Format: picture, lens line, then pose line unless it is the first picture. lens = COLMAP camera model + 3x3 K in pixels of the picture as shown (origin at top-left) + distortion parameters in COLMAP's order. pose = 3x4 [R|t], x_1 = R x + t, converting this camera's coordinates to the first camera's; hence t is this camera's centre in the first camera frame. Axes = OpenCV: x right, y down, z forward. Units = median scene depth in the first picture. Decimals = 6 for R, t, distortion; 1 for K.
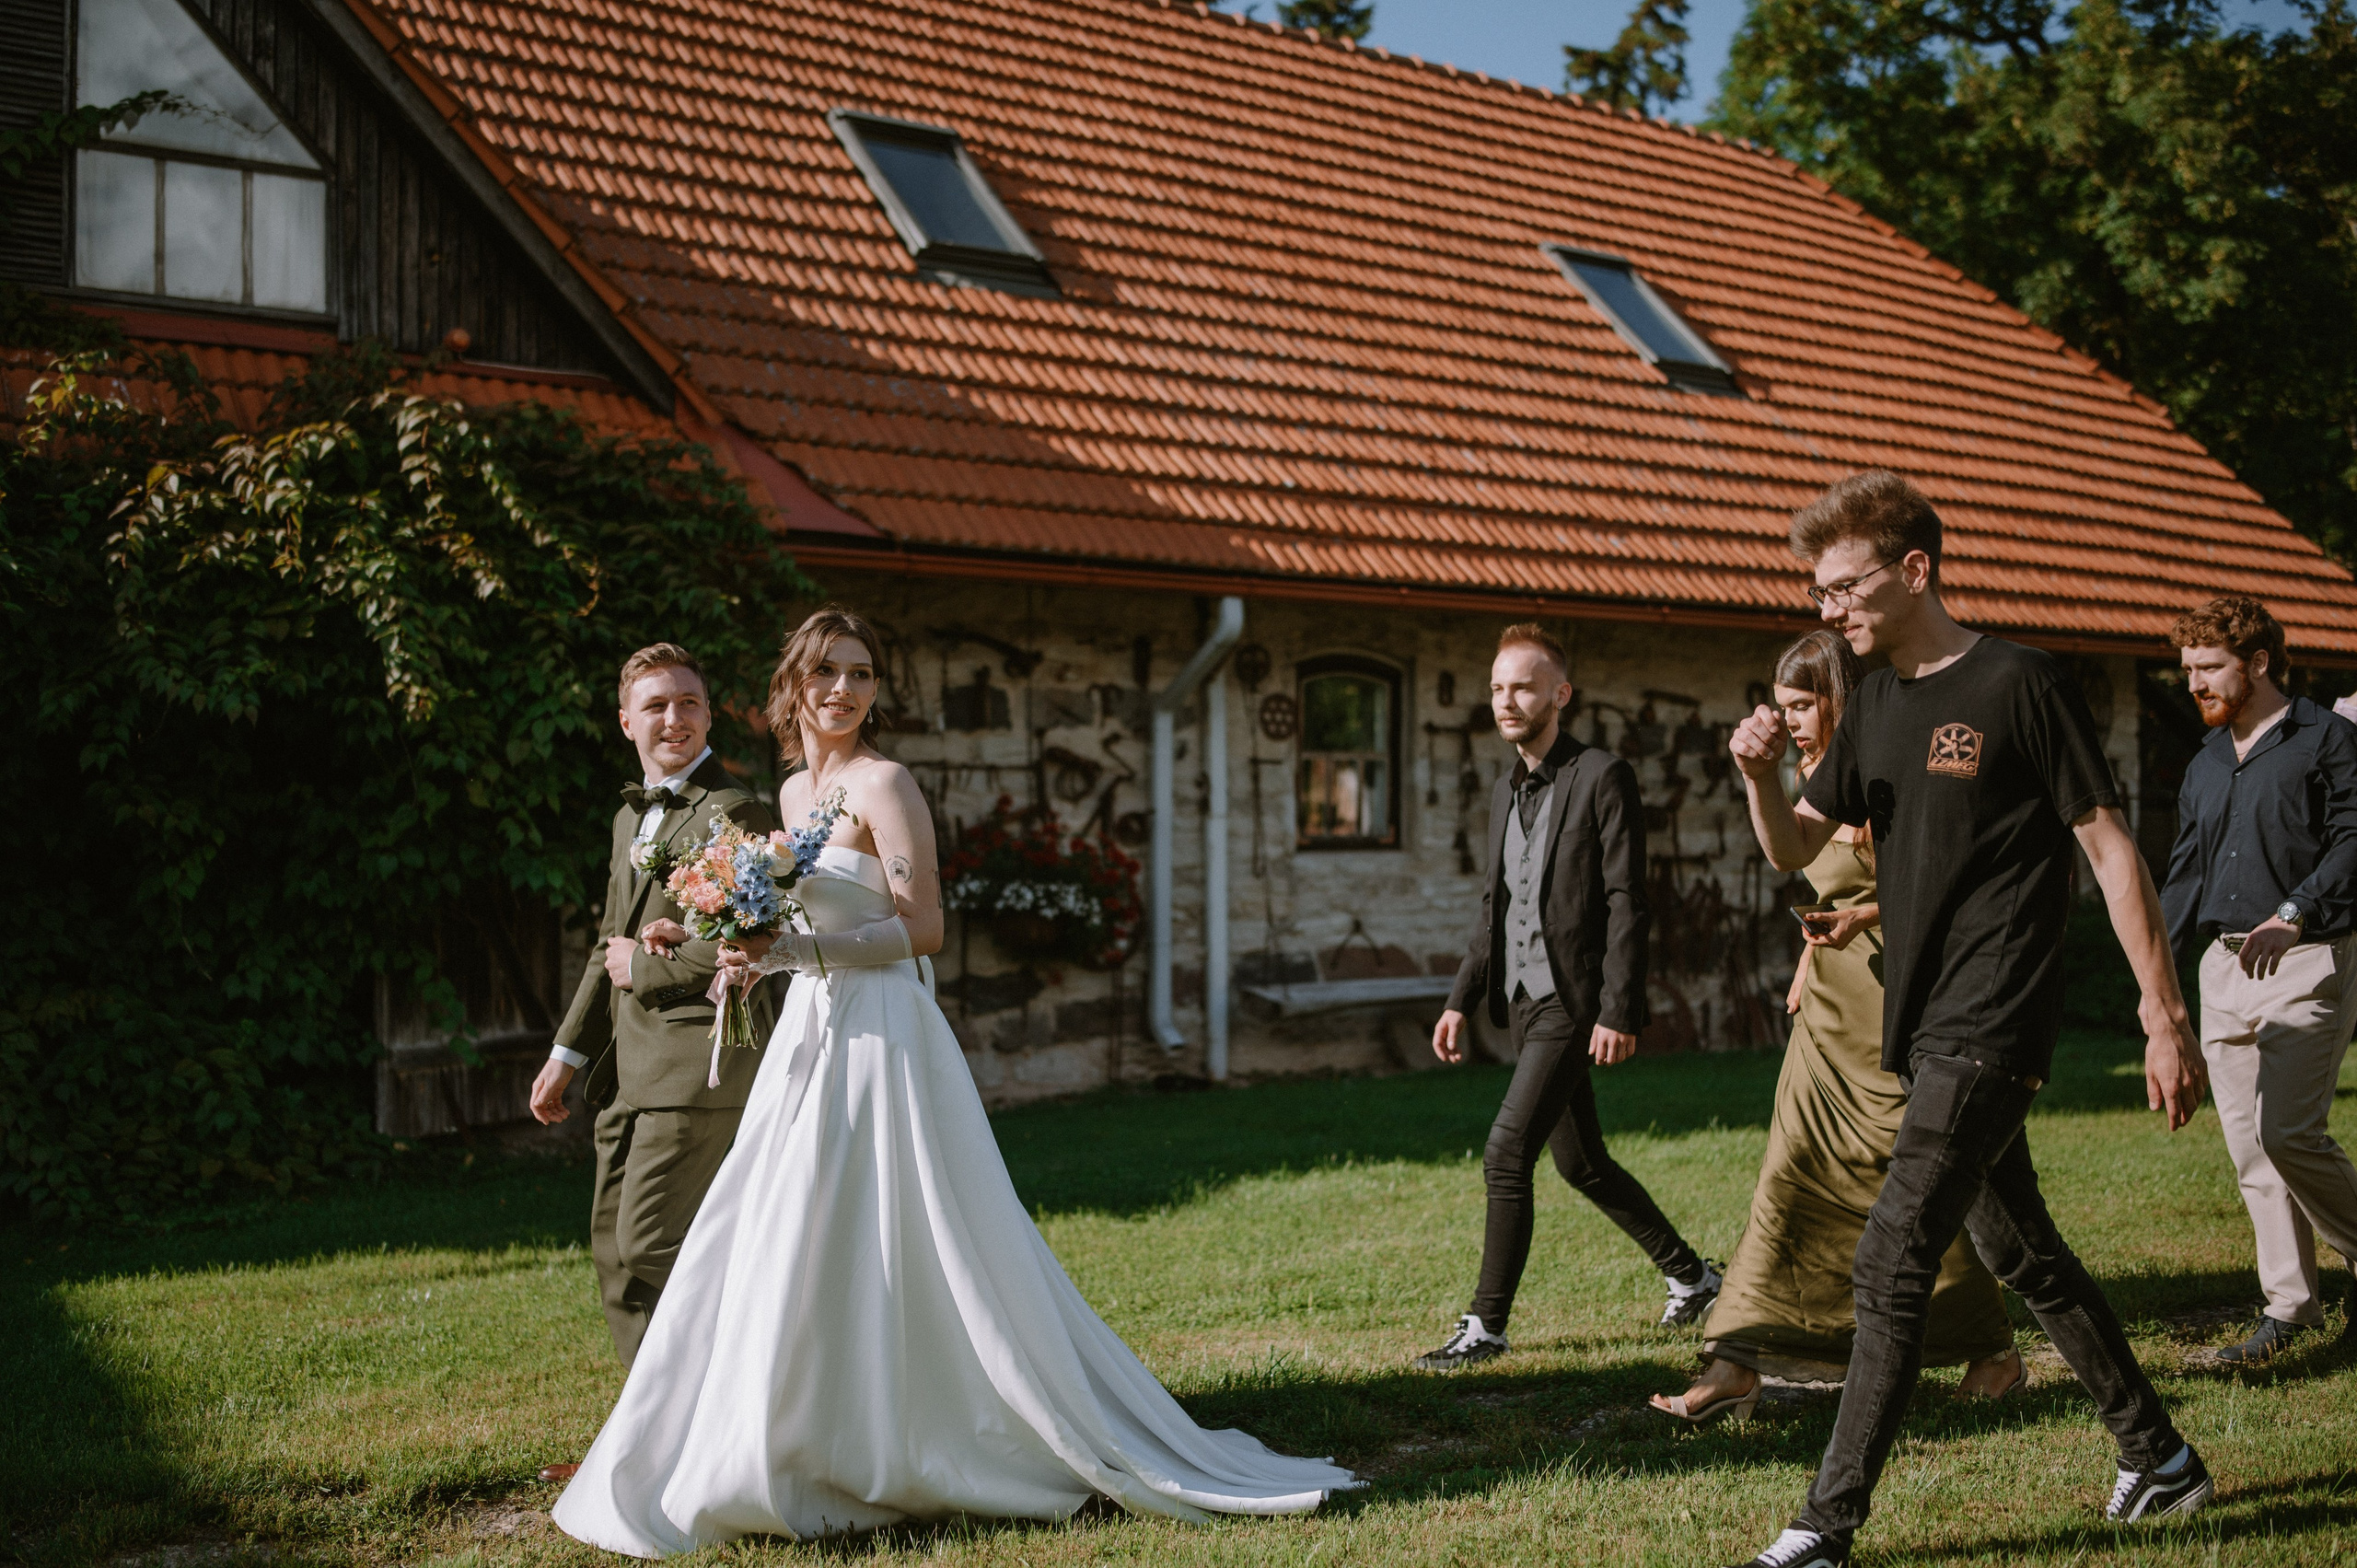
lens RADIAL K [[2332.9, 0, 1178.5], [0, 2332.9, 784.0], [0, 0, 1]] dist [-0.033819, 0.001666]
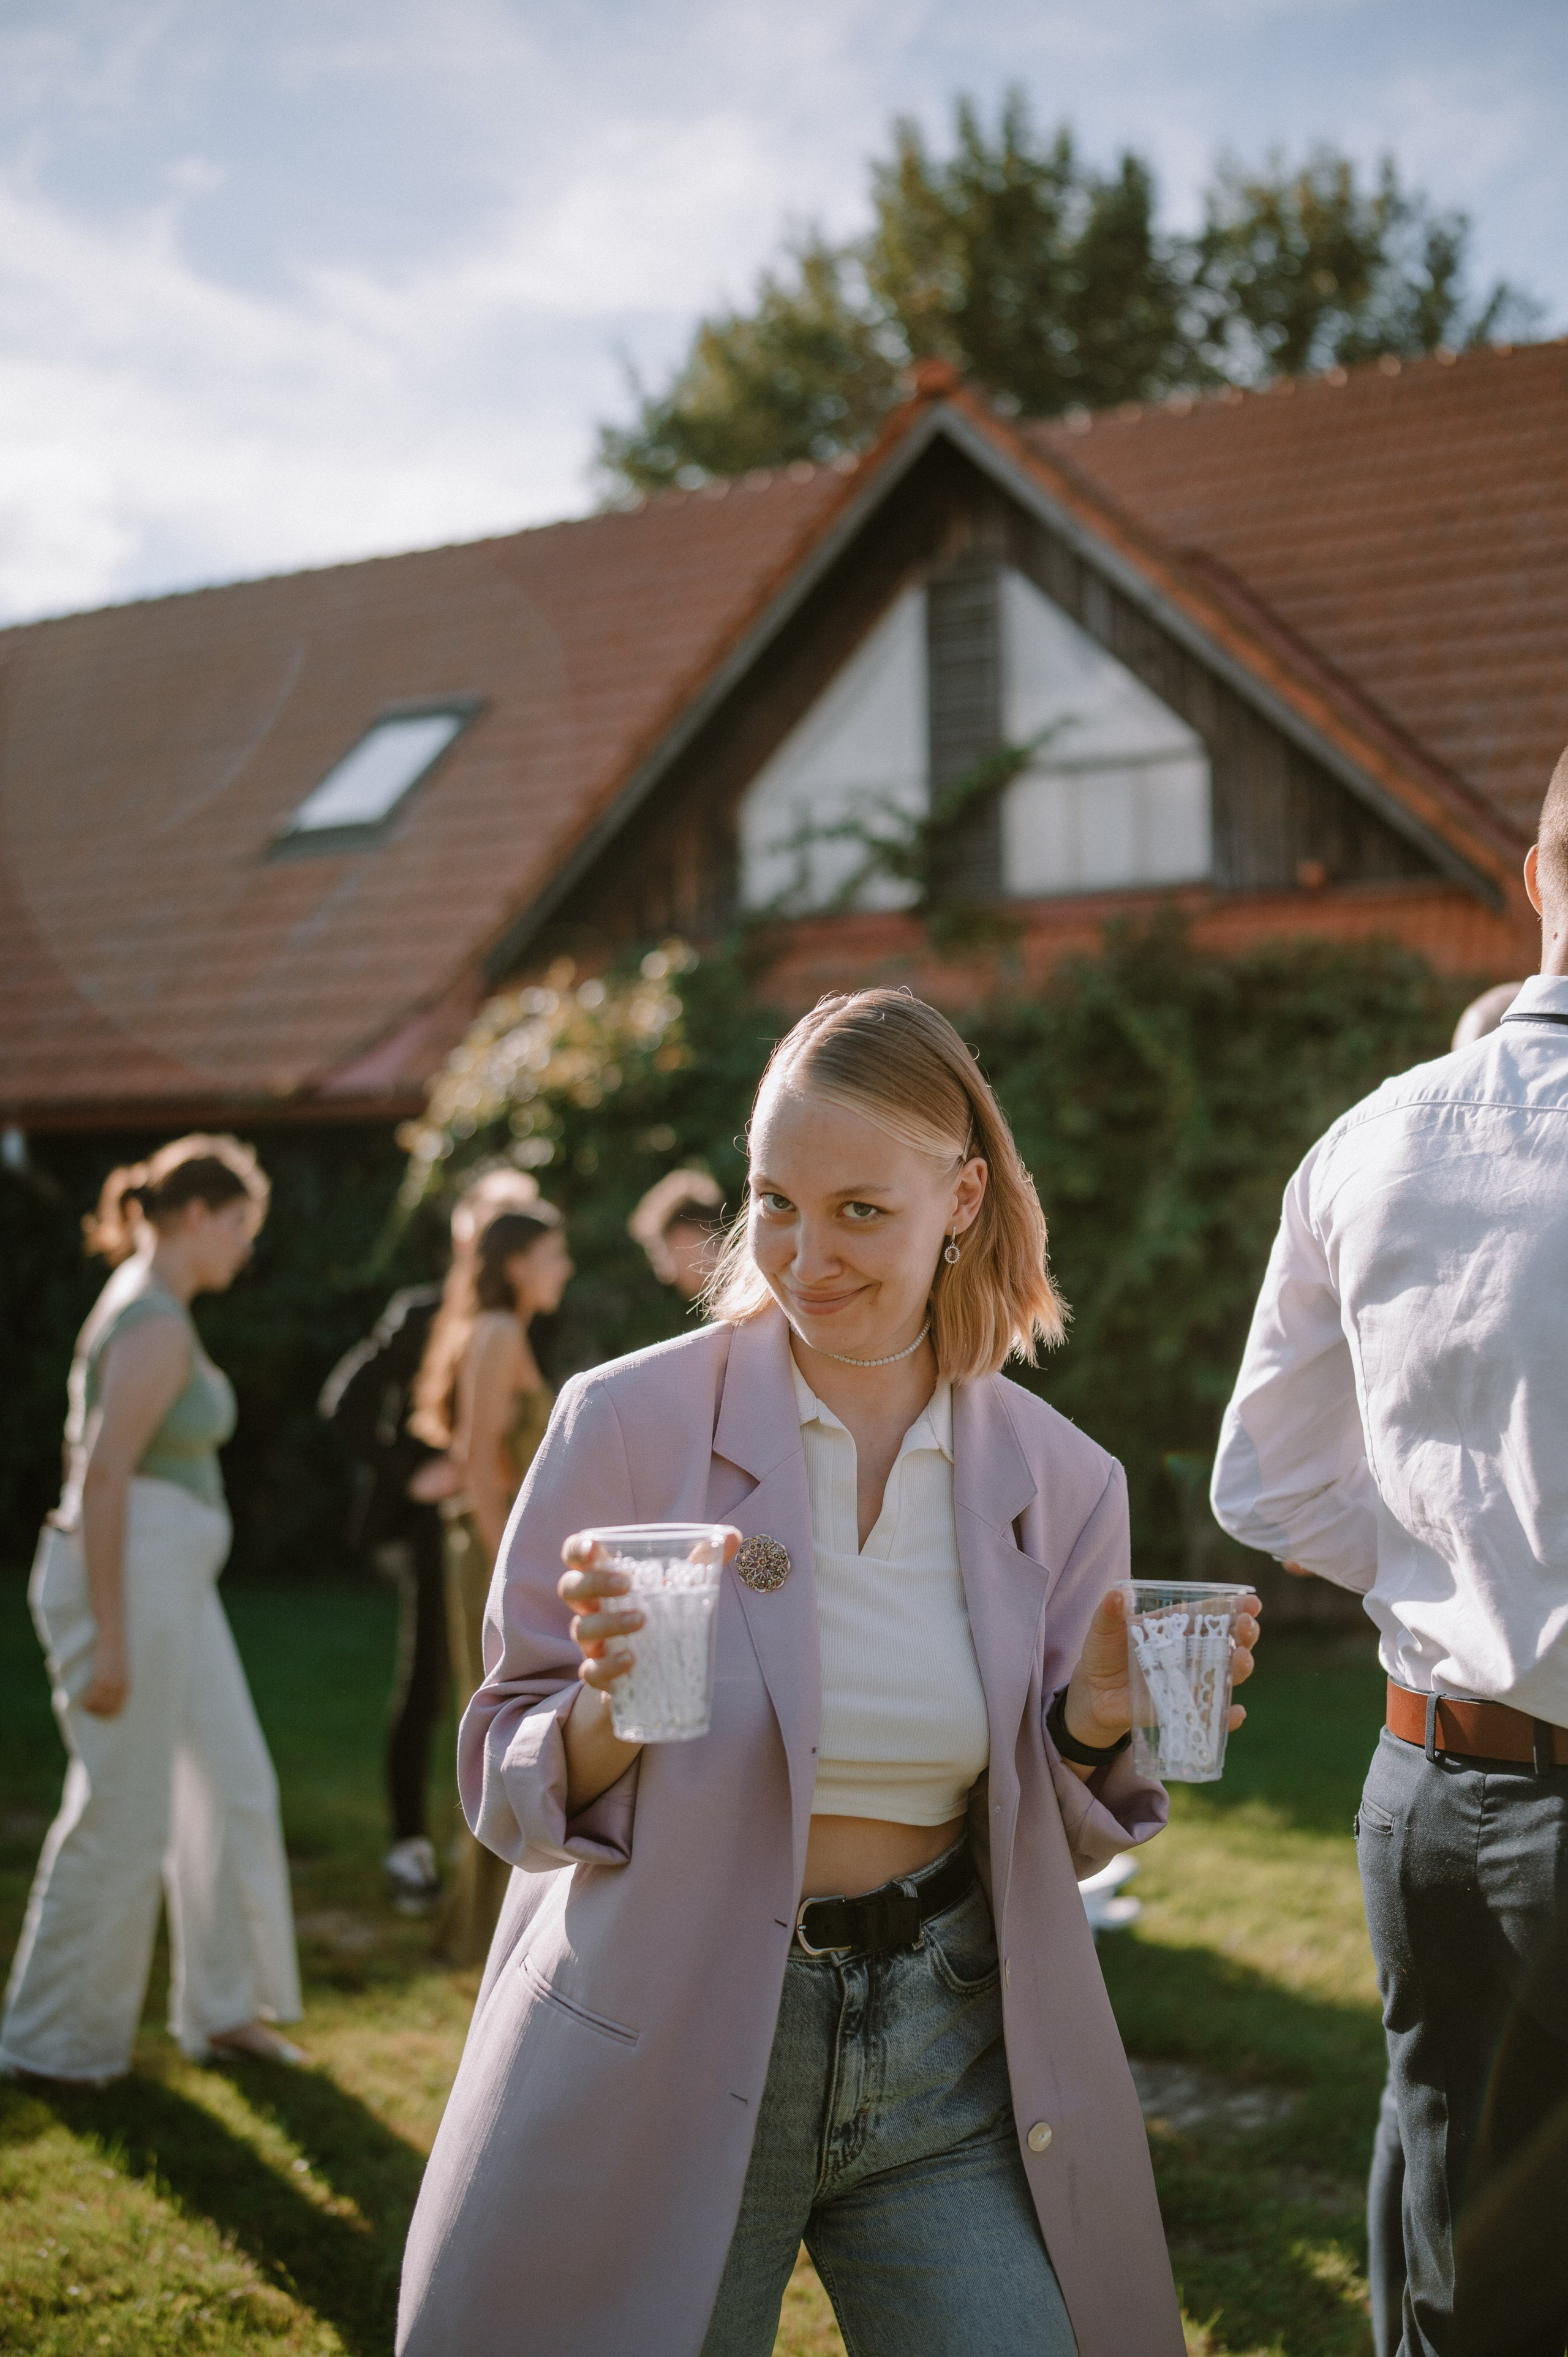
lens RADIAL K [[2332.8, 0, 784.0], [0, 2332.8, 1178.5], [0, 0, 1]] dist [-0.033819, 0.001666]
pose [[0.495922, -0.043371, -0.867284, 0.414955], [0.020024, 0.999058, -0.038512, -0.013862], [0.868136, 0.001733, 0.496323, 0.220293]]
